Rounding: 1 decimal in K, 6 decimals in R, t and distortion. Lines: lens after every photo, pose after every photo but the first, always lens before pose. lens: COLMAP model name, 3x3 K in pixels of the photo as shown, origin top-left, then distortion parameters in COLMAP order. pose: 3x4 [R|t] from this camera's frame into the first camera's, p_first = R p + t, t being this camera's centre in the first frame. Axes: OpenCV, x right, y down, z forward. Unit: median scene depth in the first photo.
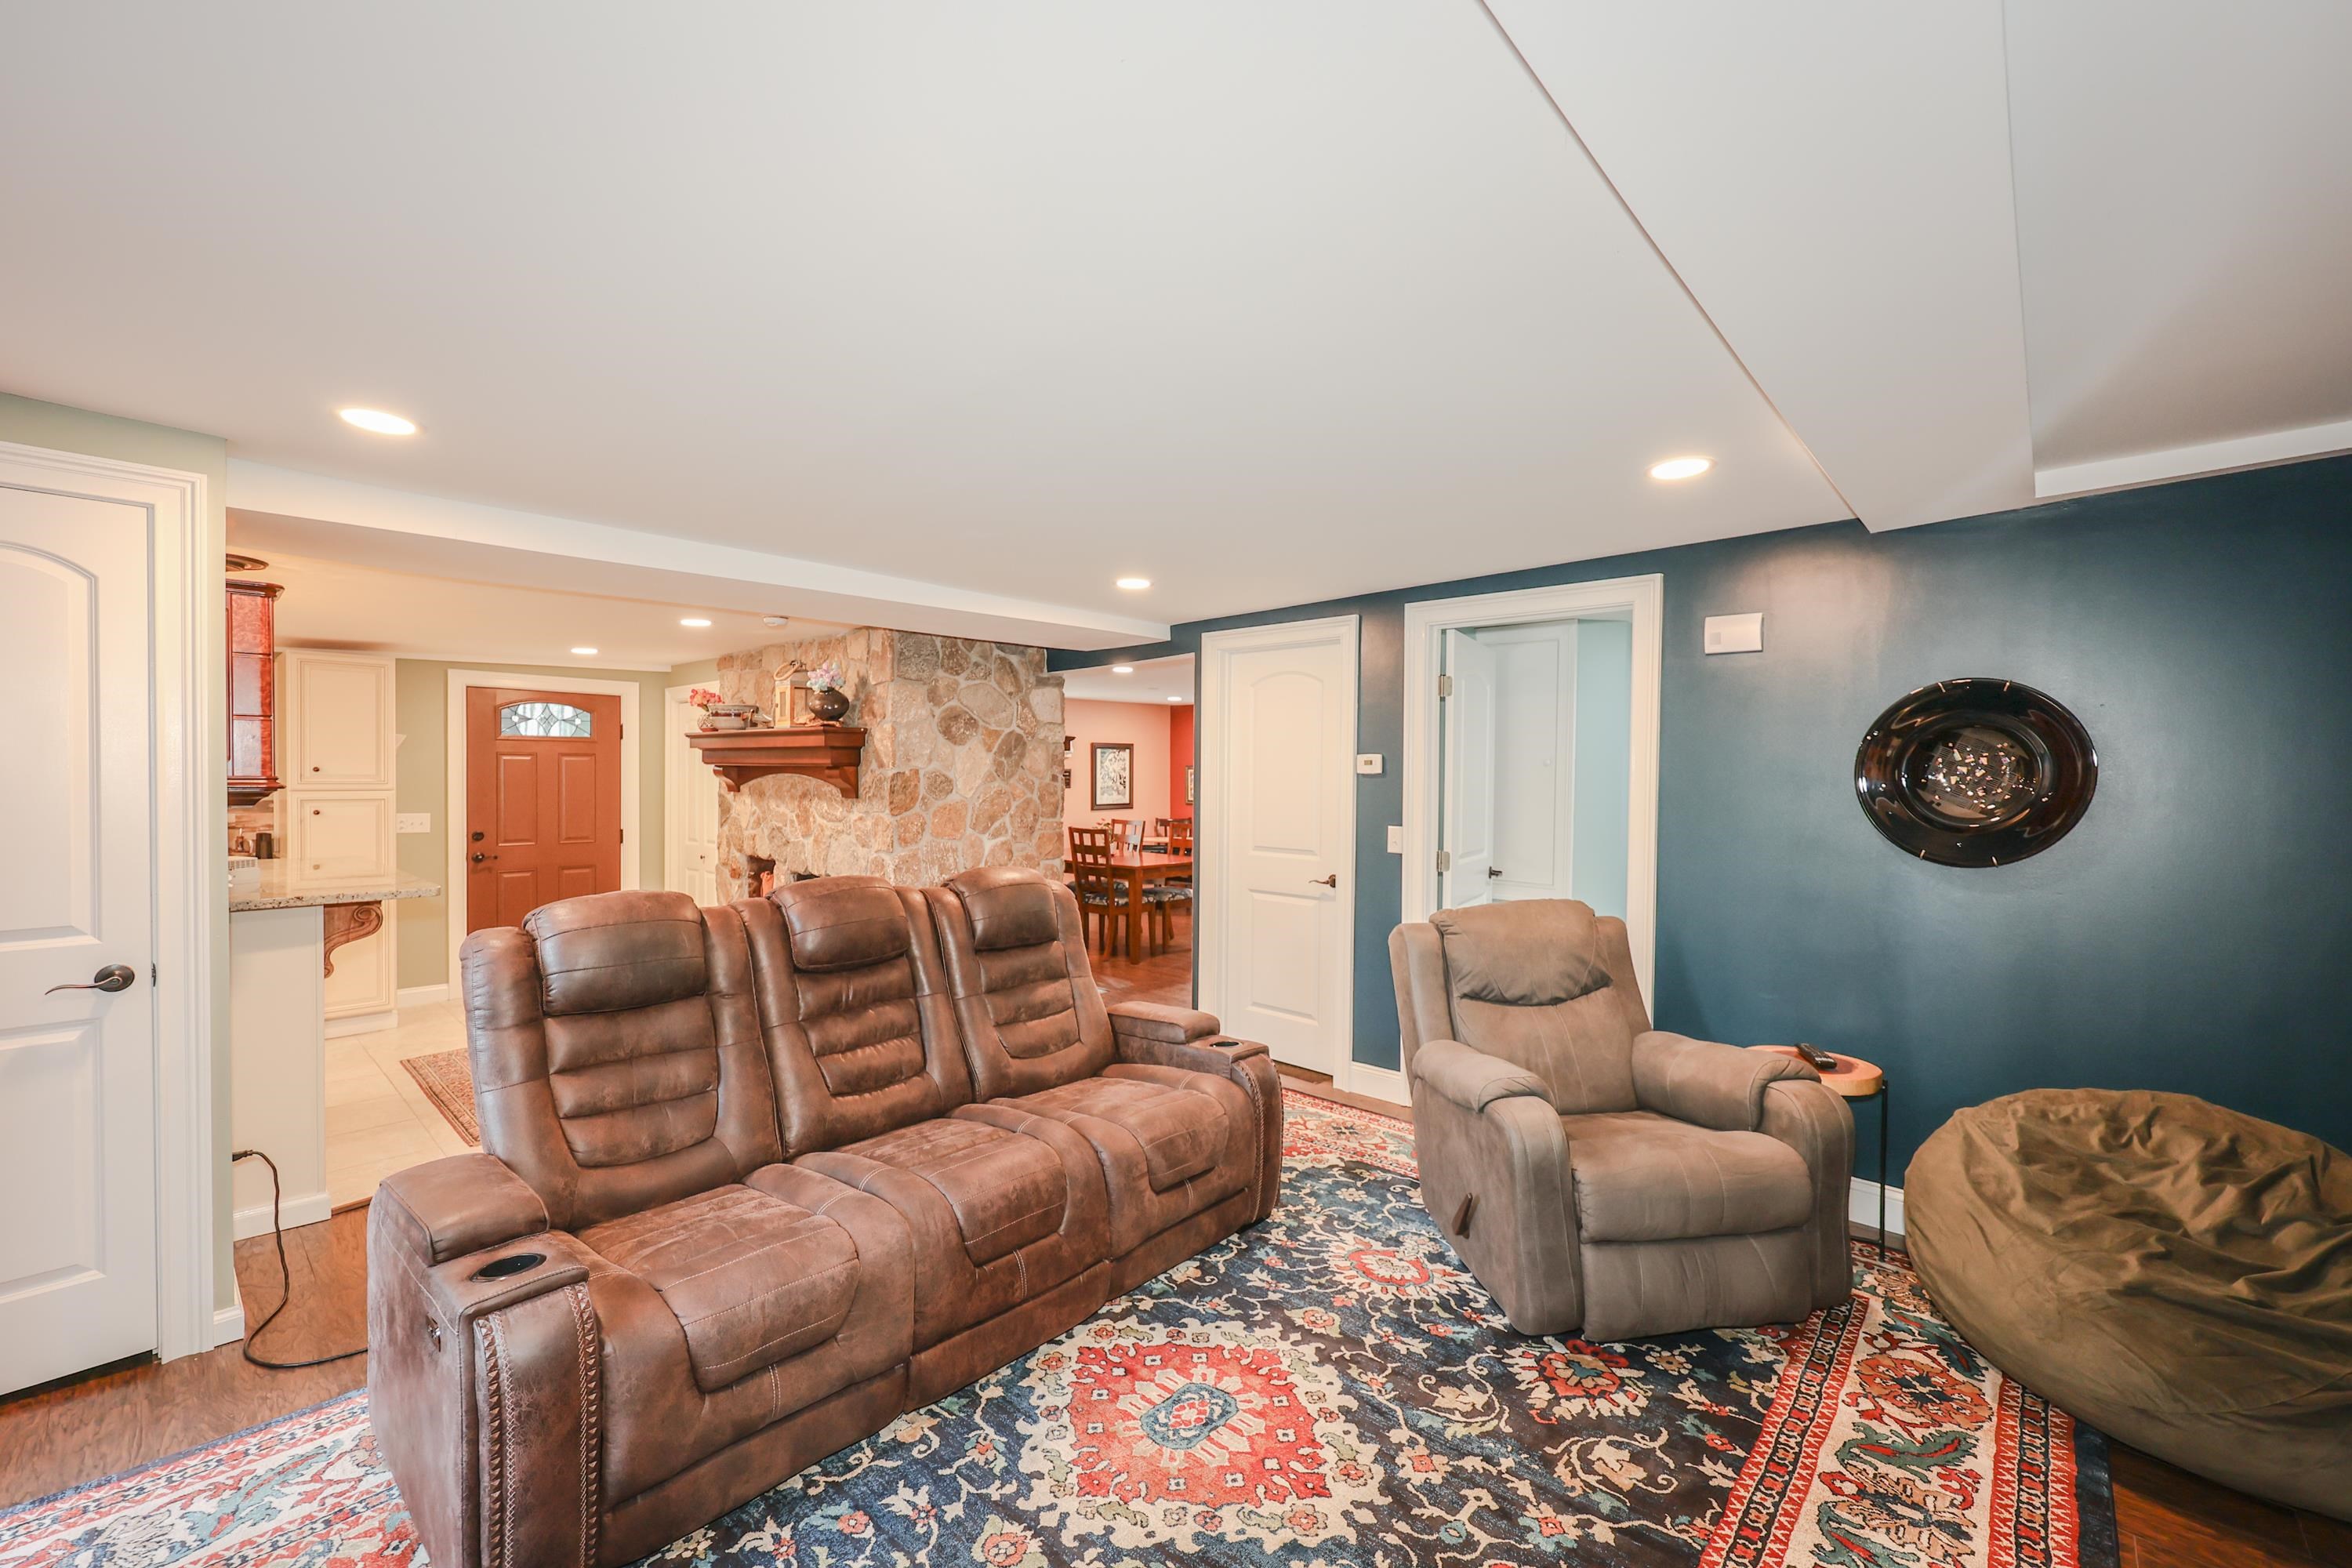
lens RADIAL K [[954.4, 0, 1174.0], [0, 954.4, 790.6], [0, 0, 1]] dist [0.000541, -0.000018]
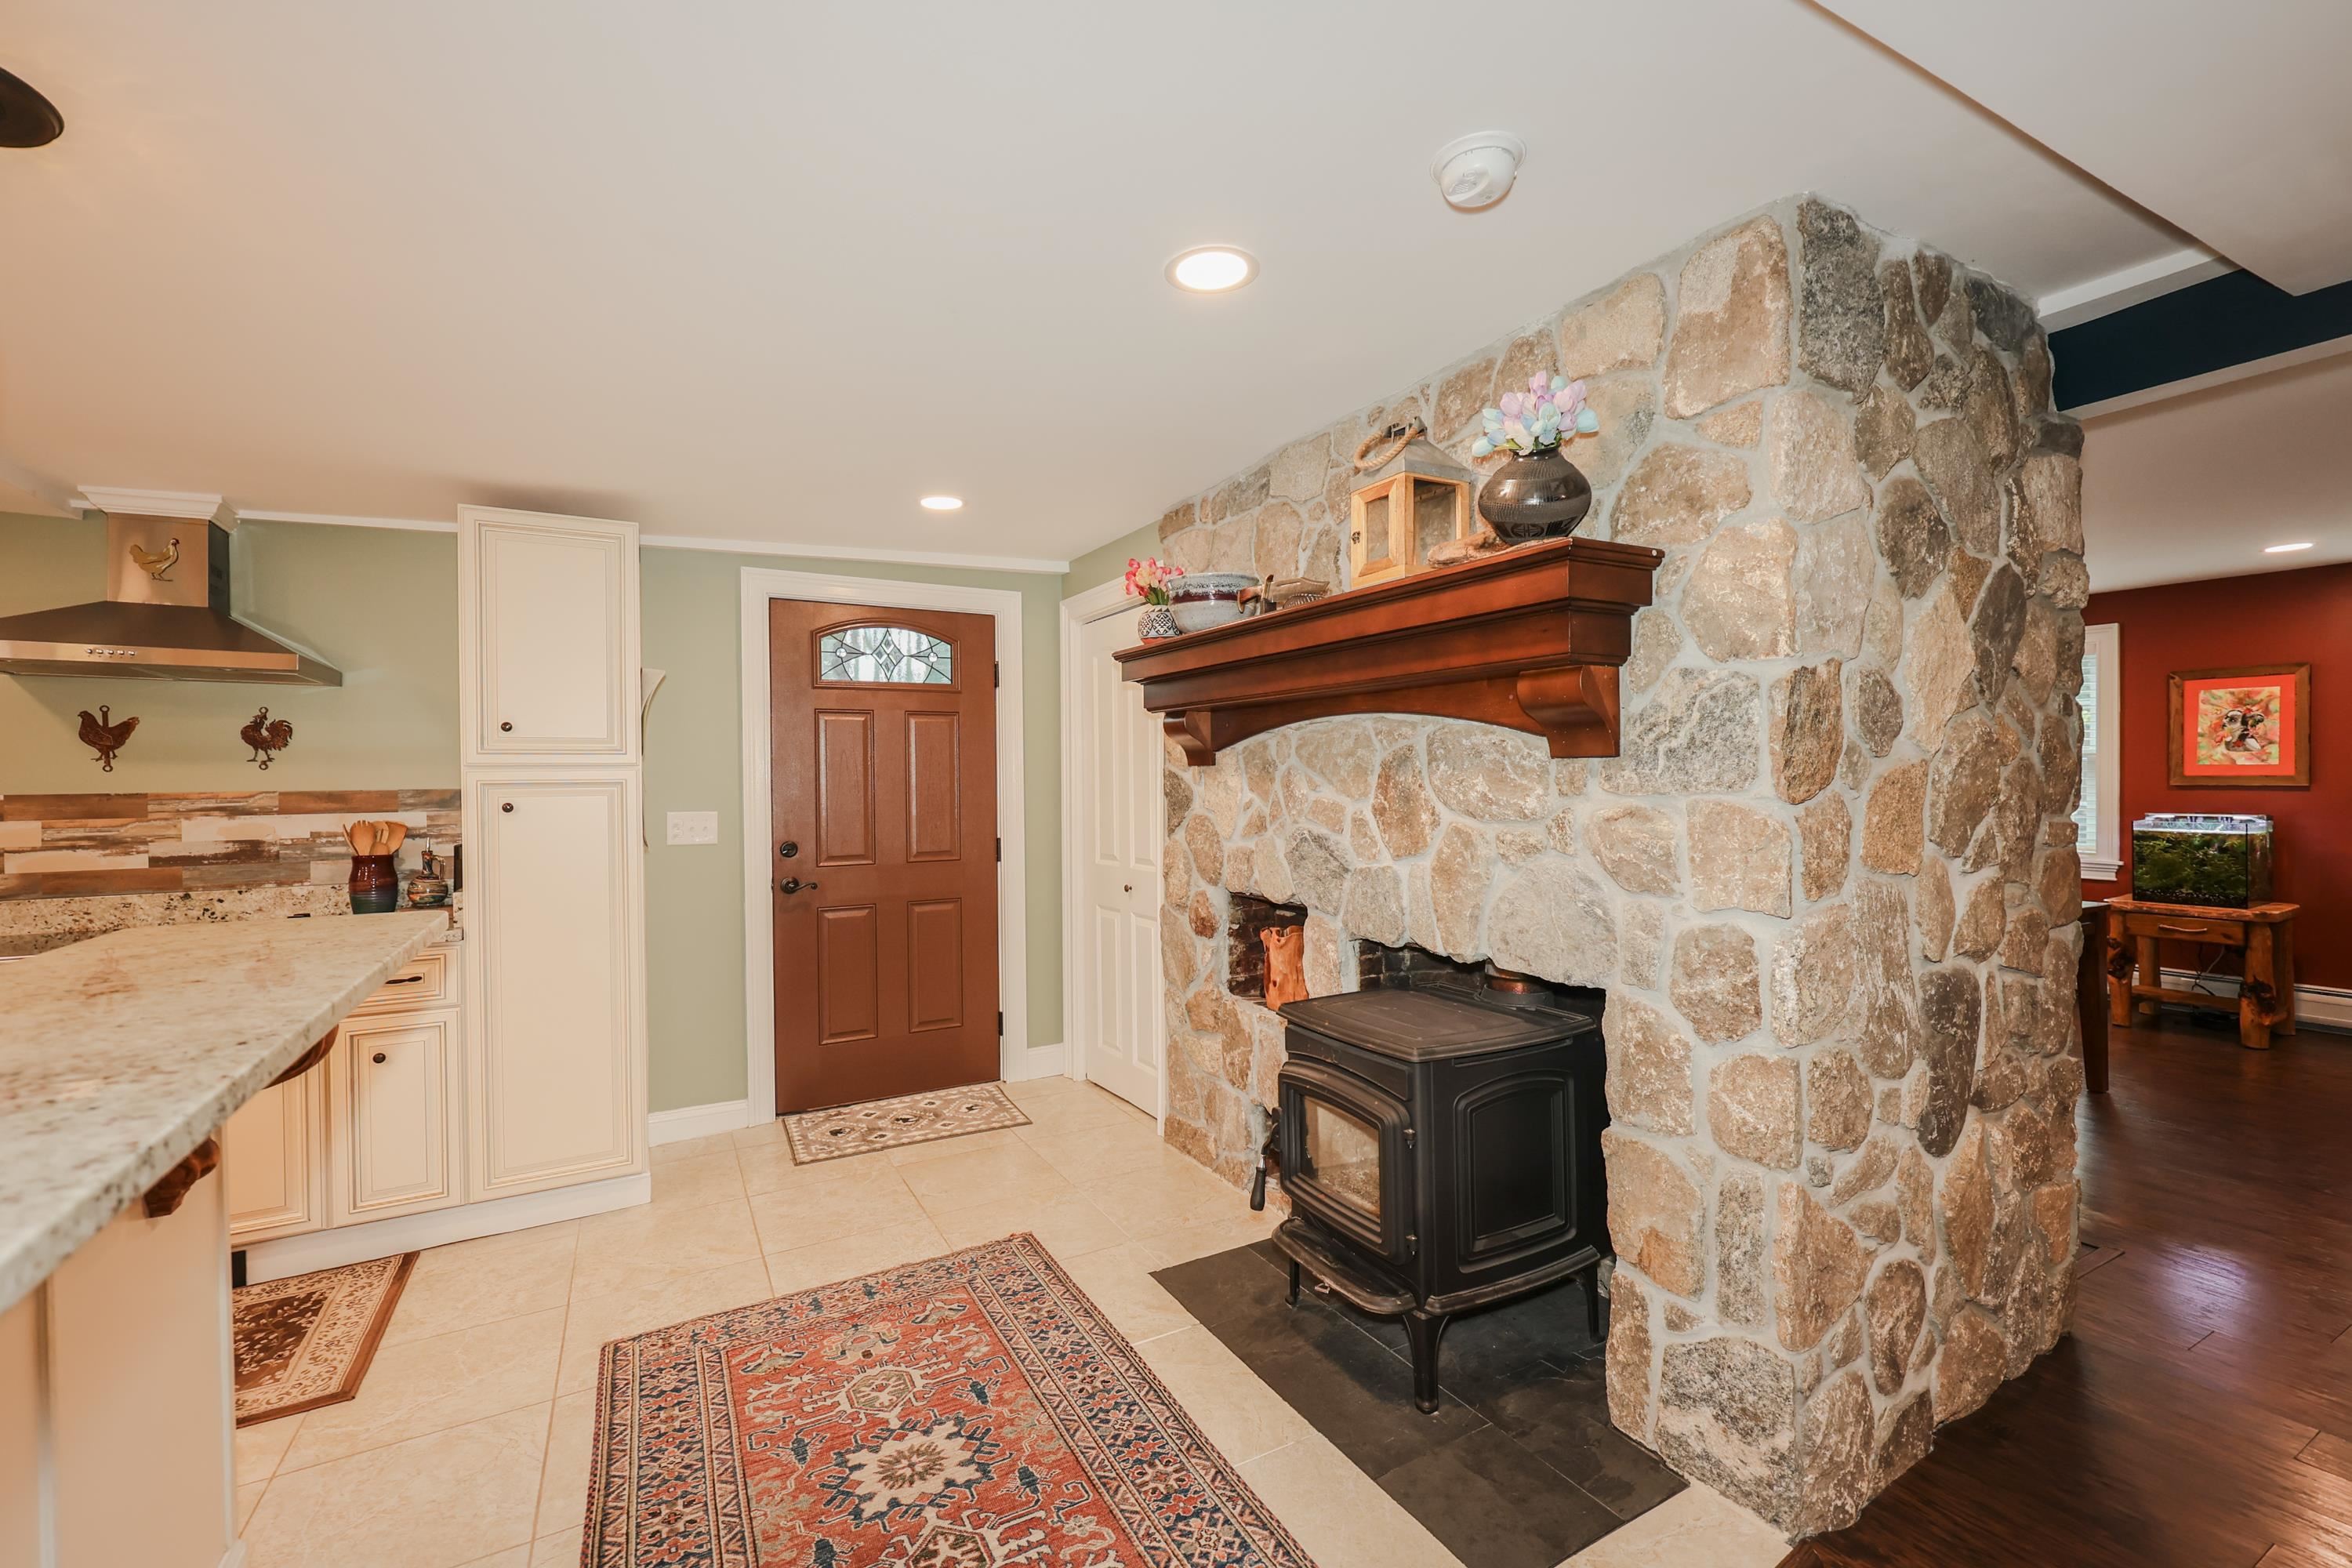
lens RADIAL K [[980.9, 0, 1161.0], [0, 980.9, 785.2], [0, 0, 1]] dist [0.000228, -0.000269]
pose [[0.945712, -0.014620, -0.324678, -0.345145], [0.011860, 0.999875, -0.010477, 0.018807], [0.324790, 0.006057, 0.945767, 0.552665]]
